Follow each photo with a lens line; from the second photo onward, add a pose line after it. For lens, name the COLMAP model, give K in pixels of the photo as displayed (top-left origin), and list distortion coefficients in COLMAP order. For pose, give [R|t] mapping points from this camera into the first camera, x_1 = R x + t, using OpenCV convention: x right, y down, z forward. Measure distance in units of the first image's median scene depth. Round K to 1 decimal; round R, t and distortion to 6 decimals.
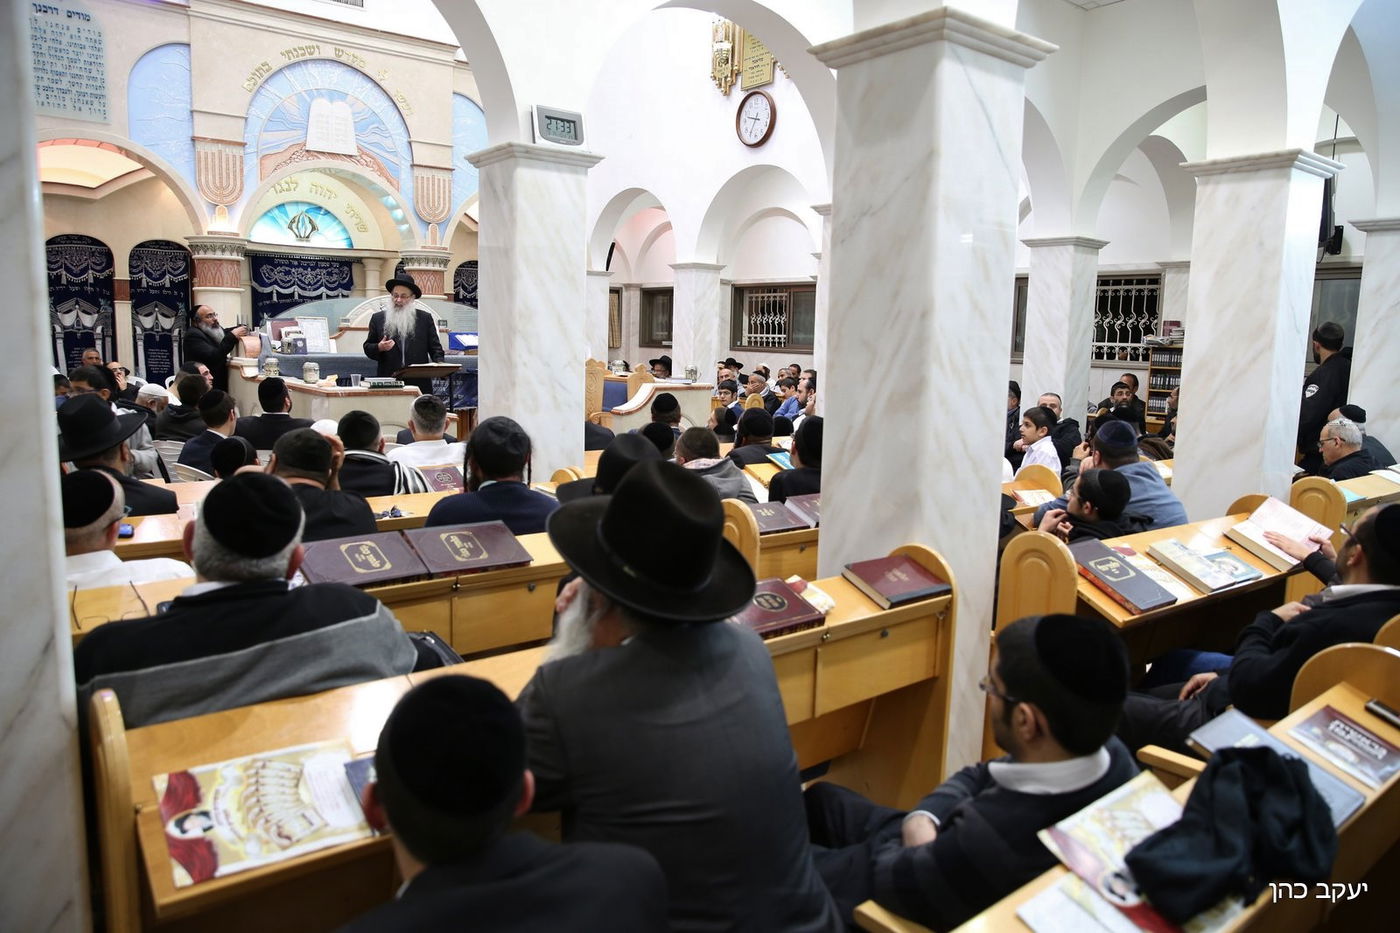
lens RADIAL K [[950.2, 0, 700.0], [0, 950.2, 466.5], [0, 0, 1]] dist [-0.135848, 0.082671]
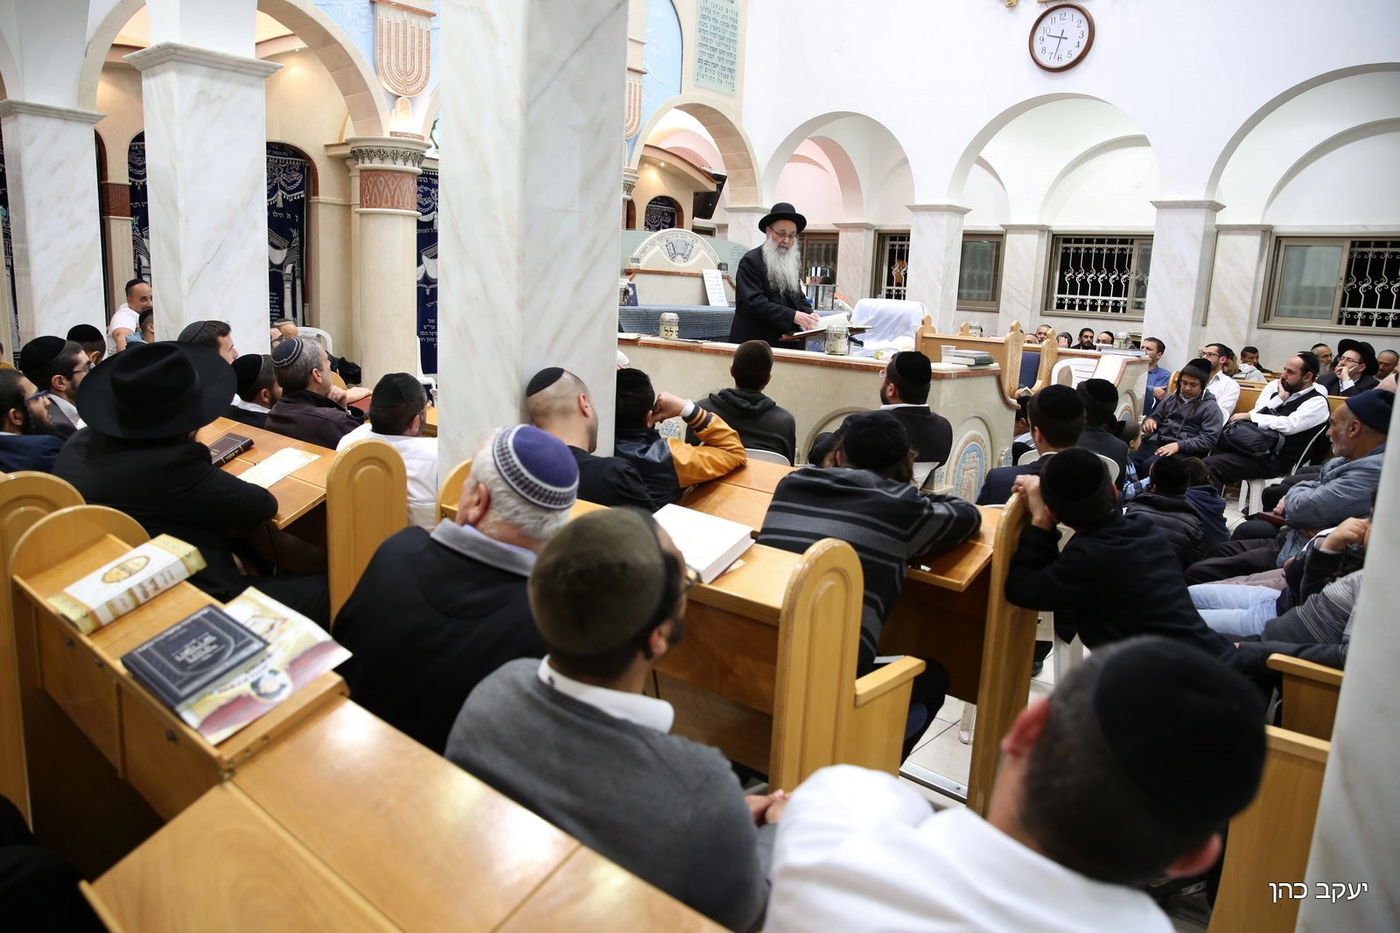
lens RADIAL K [[950.2, 0, 700.0], [0, 950.2, 466.5], [0, 0, 1]] dist [-0.135848, 0.082671]
pose [[0.985250, -0.014348, 0.170520, -0.396222], [0.004000, 0.998137, 0.060873, -0.032202], [-0.171076, -0.059293, 0.983472, 0.203829]]
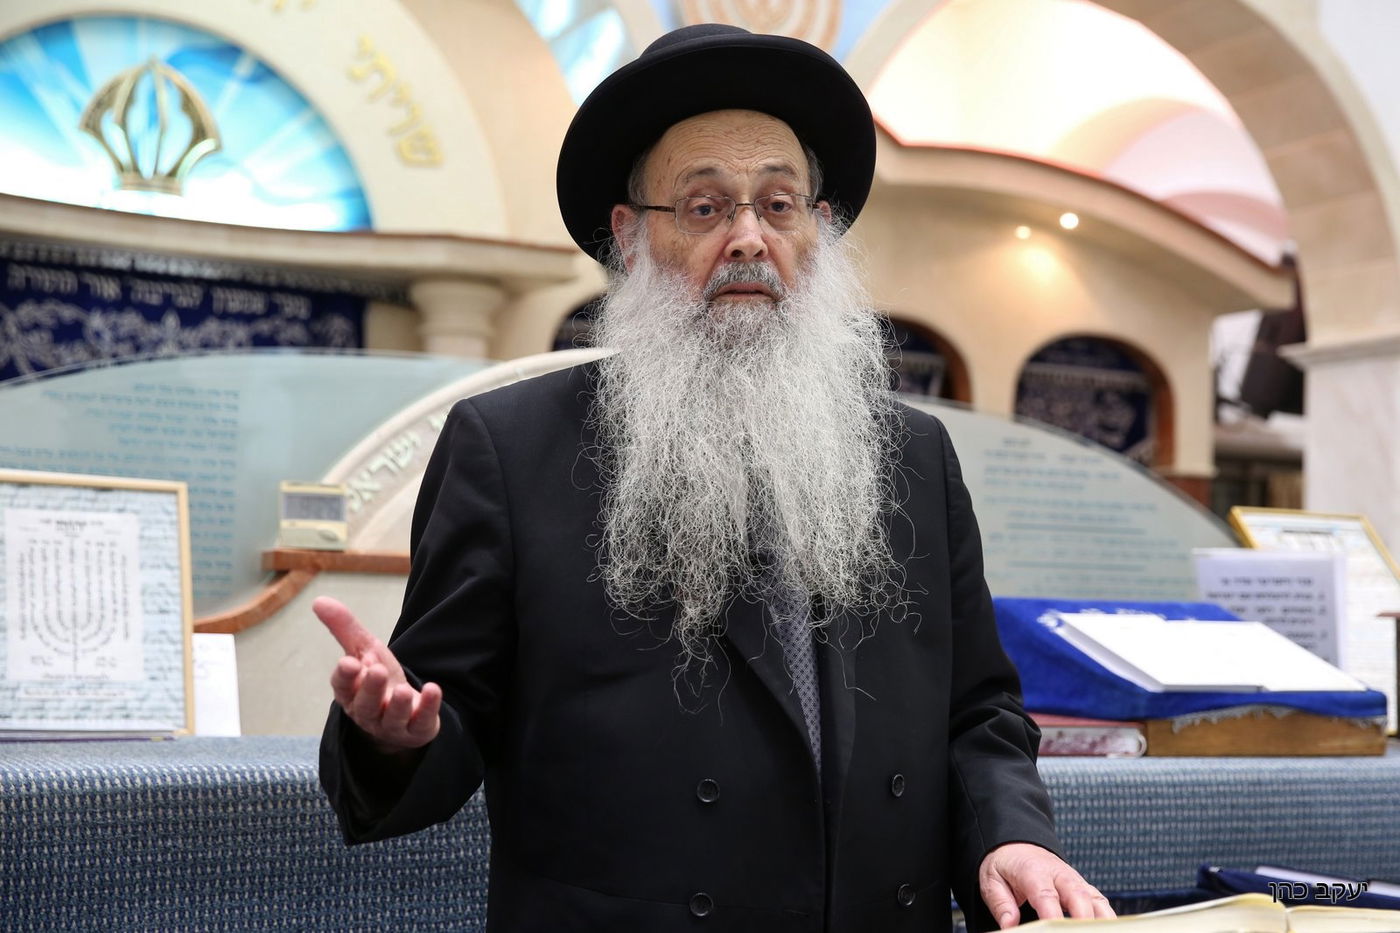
lens RADIAL K [[2291.6, 0, 700.0], [0, 2291.6, 466.5], [0, 0, 1]] dist [-0.004394, 0.004202]
pose [[0.976689, -0.027309, -0.212914, -0.209162], [-0.019856, 0.976128, -0.216288, -0.073902], [0.213738, 0.215474, 0.952831, 0.580557]]
